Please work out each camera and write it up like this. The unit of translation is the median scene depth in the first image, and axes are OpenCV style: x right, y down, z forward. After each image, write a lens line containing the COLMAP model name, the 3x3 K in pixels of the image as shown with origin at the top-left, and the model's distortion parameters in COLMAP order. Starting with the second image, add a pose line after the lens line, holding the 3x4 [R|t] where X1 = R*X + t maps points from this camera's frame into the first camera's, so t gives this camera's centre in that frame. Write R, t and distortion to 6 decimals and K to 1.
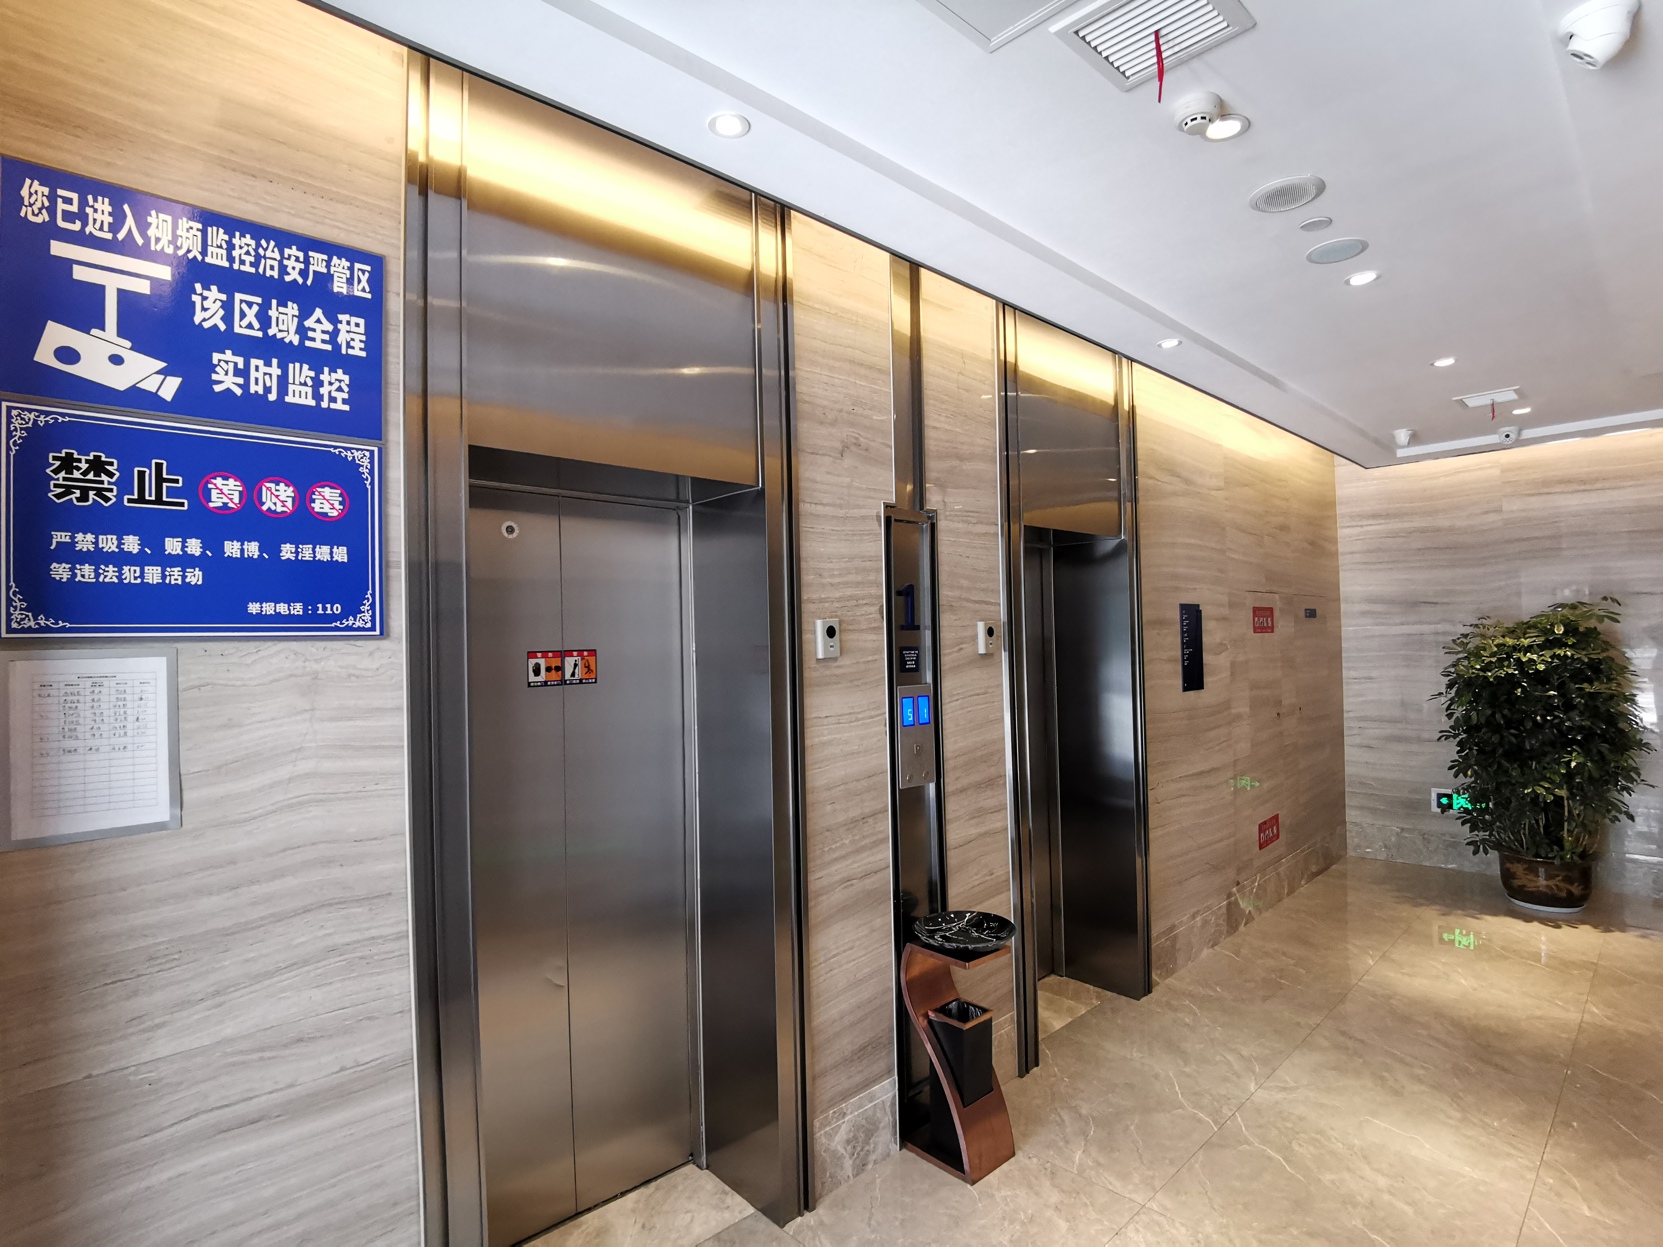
lens RADIAL K [[842.0, 0, 826.5], [0, 842.0, 639.4], [0, 0, 1]] dist [-0.060180, 0.016754]
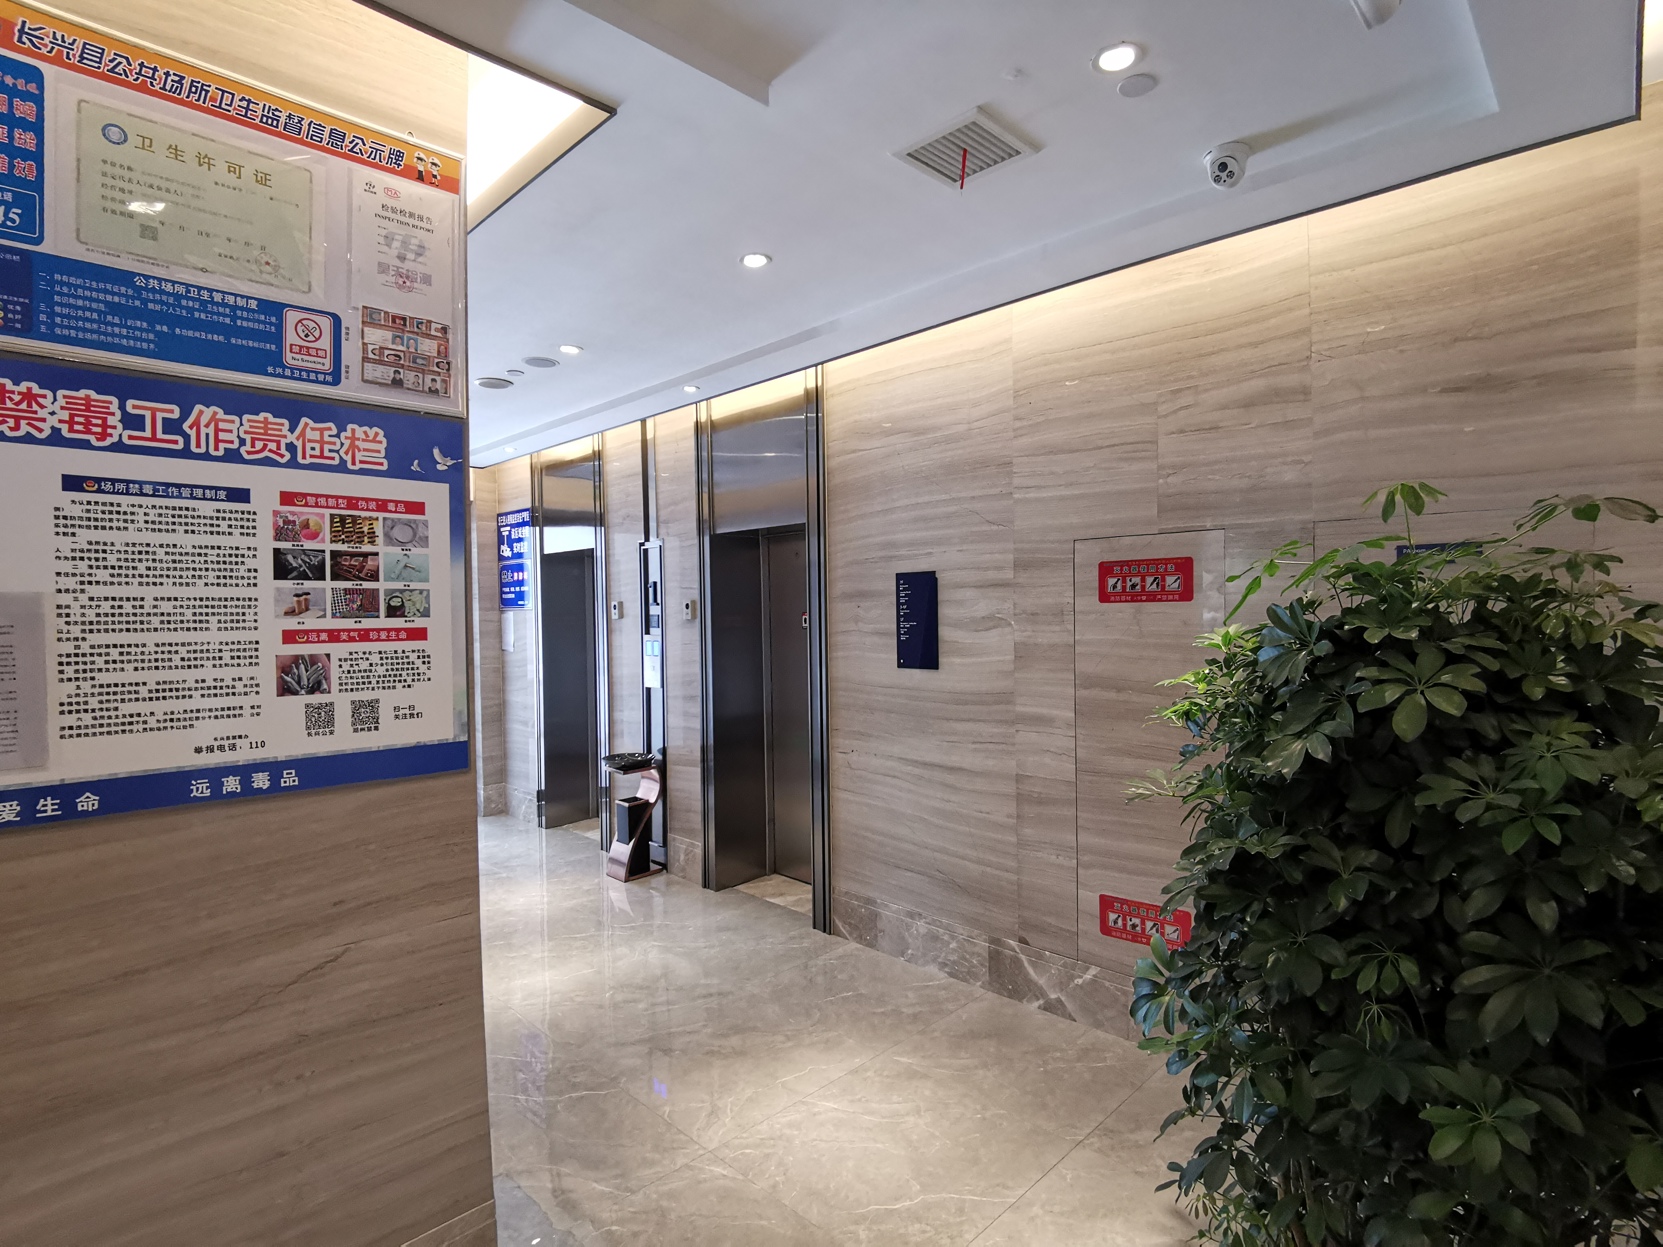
lens RADIAL K [[842.0, 0, 826.5], [0, 842.0, 639.4], [0, 0, 1]] dist [-0.060180, 0.016754]
pose [[0.039436, 0.062368, -0.997274, 1.615574], [0.026978, 0.997620, 0.063456, -0.036580], [0.998858, -0.029407, 0.037660, 1.064154]]
